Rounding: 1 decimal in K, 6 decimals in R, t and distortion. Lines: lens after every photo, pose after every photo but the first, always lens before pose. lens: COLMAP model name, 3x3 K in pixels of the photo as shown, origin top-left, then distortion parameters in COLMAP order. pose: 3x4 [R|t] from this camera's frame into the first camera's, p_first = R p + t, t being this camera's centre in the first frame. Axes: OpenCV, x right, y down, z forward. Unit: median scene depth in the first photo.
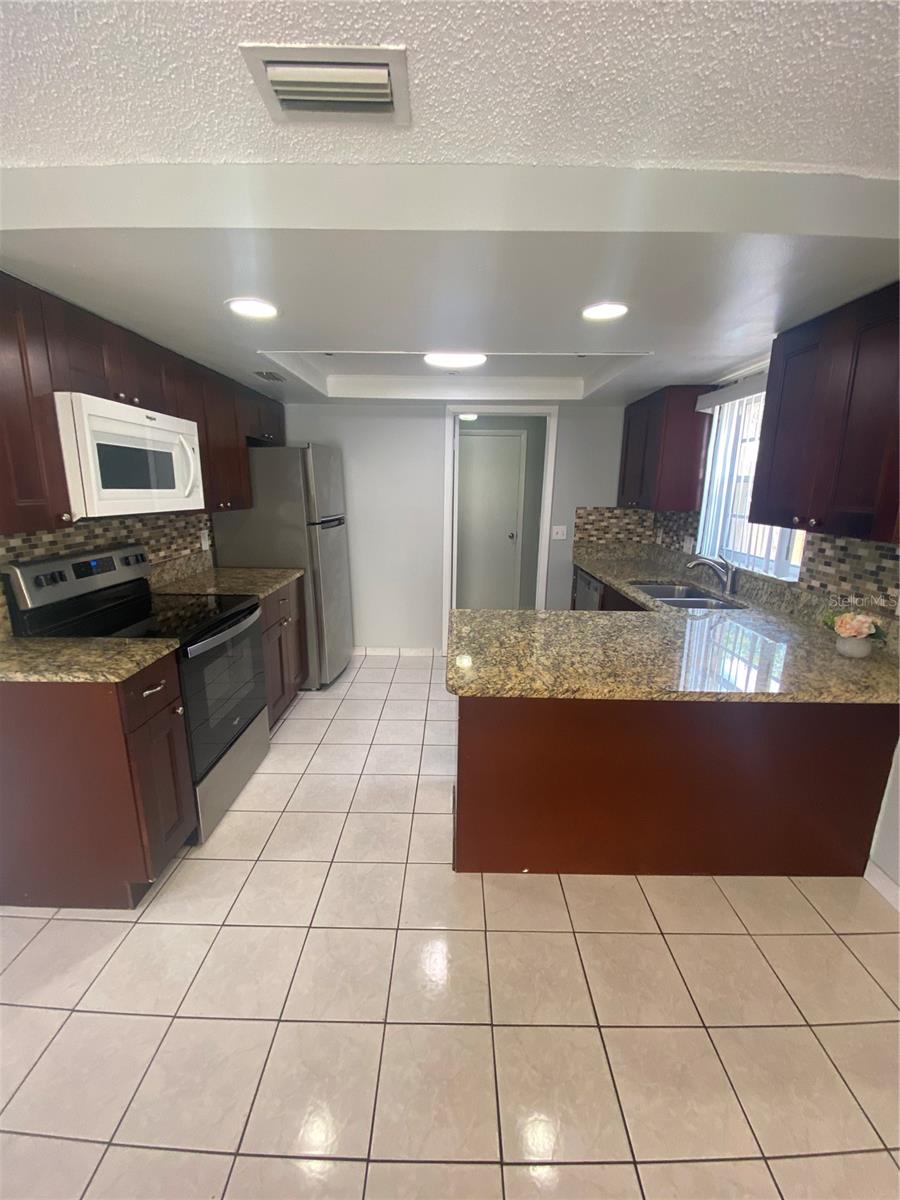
lens RADIAL K [[482.1, 0, 452.0], [0, 482.1, 601.8], [0, 0, 1]] dist [-0.002099, -0.001955]
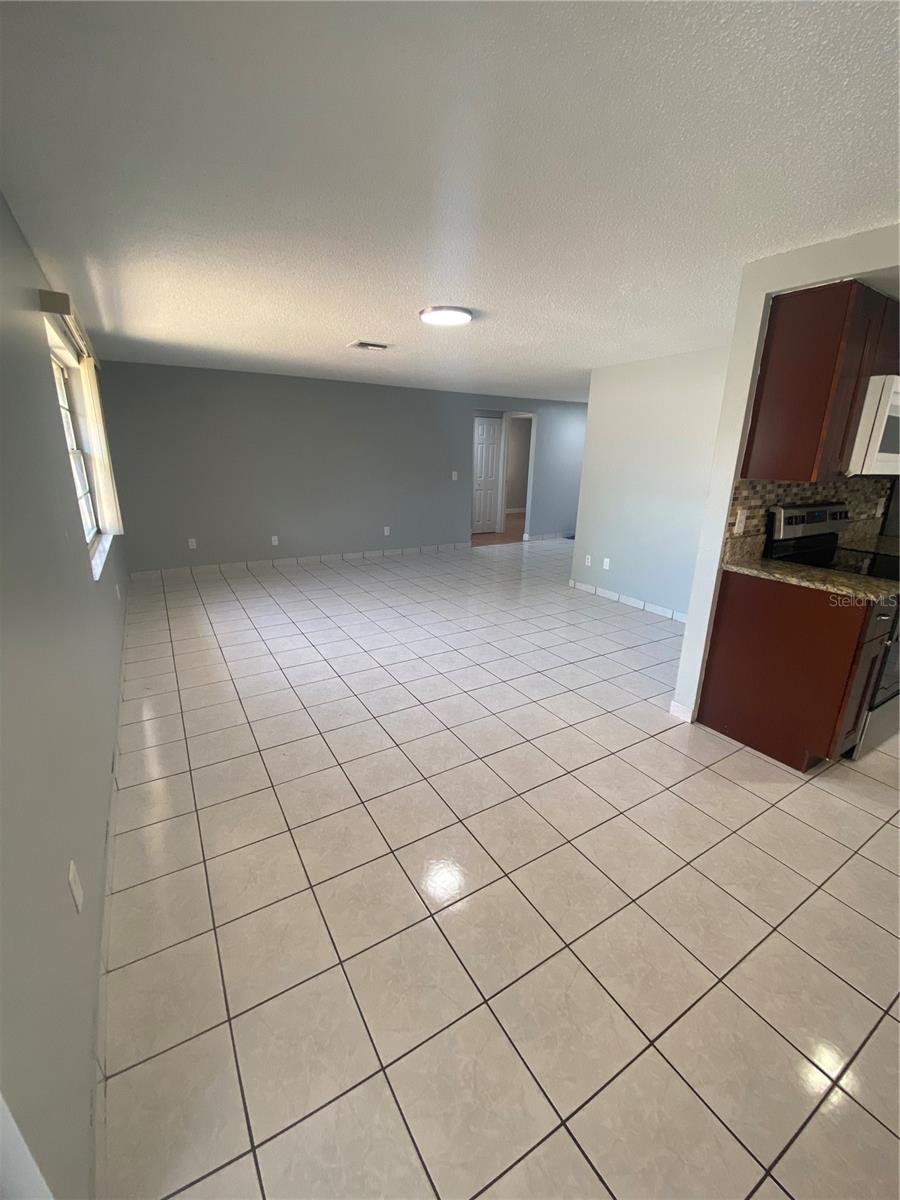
lens RADIAL K [[482.1, 0, 443.0], [0, 482.1, 593.7], [0, 0, 1]] dist [-0.002099, -0.001955]
pose [[0.513127, 0.235062, -0.825498, -0.159576], [-0.208032, 0.967151, 0.146087, 0.140505], [0.832721, 0.096769, 0.545171, -0.473448]]
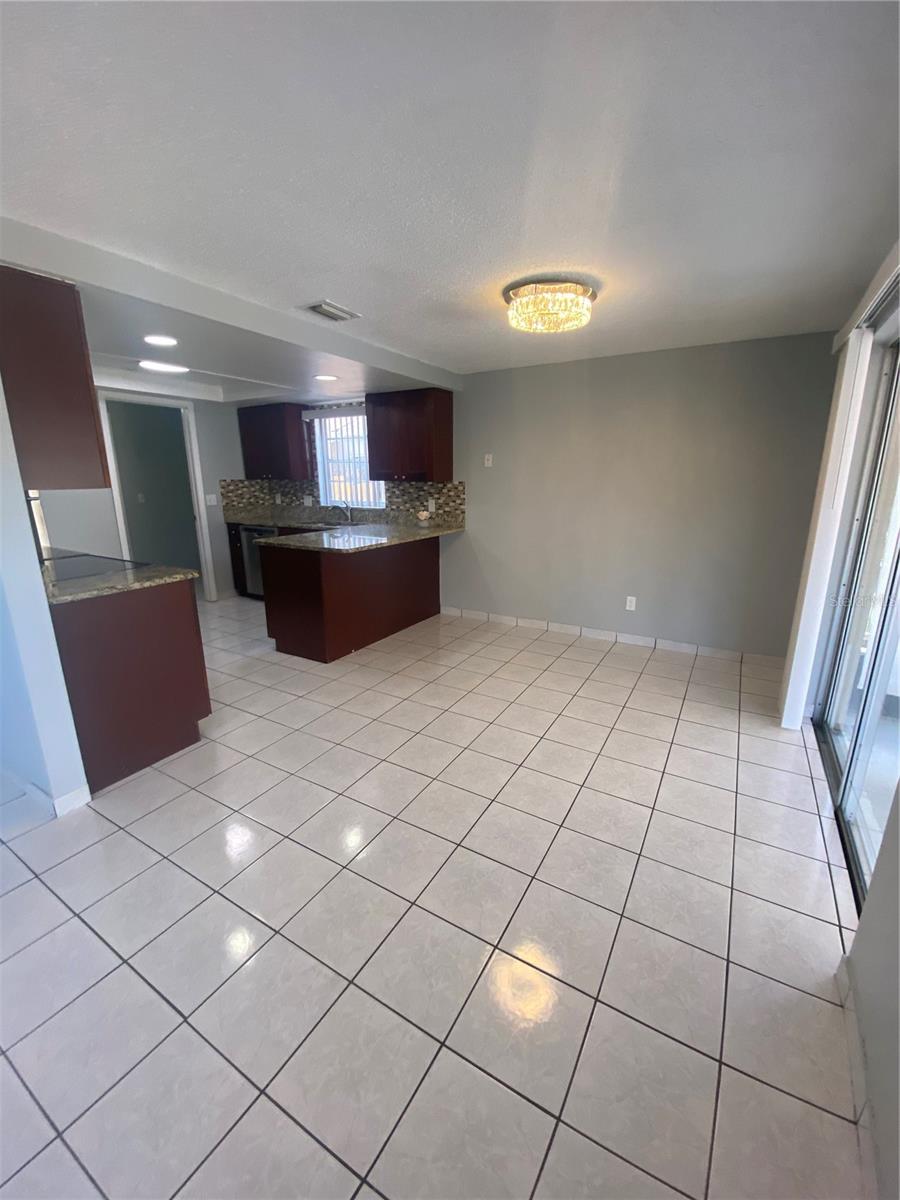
lens RADIAL K [[482.1, 0, 454.2], [0, 482.1, 601.2], [0, 0, 1]] dist [-0.002099, -0.001955]
pose [[0.494703, -0.225411, 0.839320, -1.154245], [0.201642, 0.969193, 0.141440, 0.132424], [-0.845346, 0.099271, 0.524915, -0.404176]]
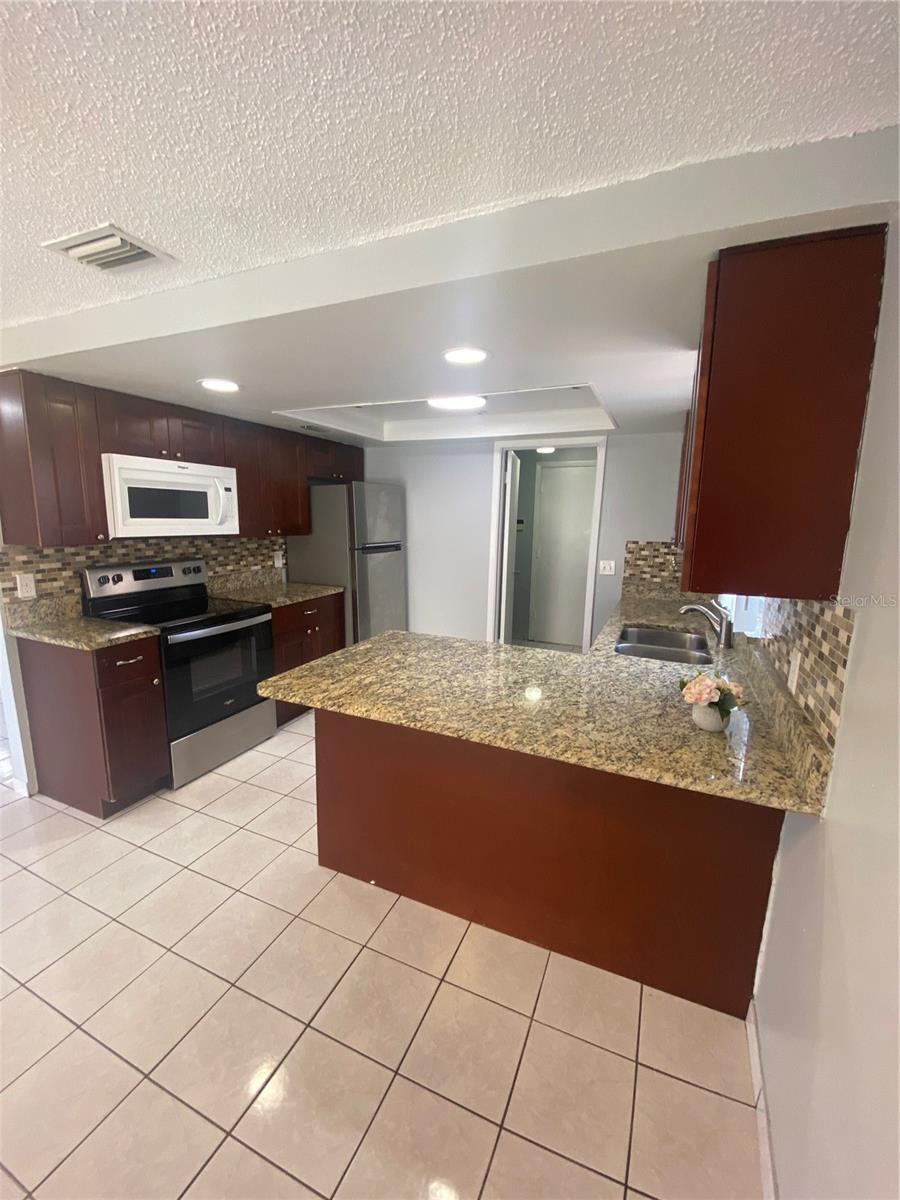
lens RADIAL K [[482.1, 0, 458.5], [0, 482.1, 602.6], [0, 0, 1]] dist [-0.002099, -0.001955]
pose [[0.920410, 0.075458, -0.383602, 0.609114], [-0.097972, 0.994406, -0.039464, -0.019592], [0.378479, 0.073906, 0.922655, 0.054538]]
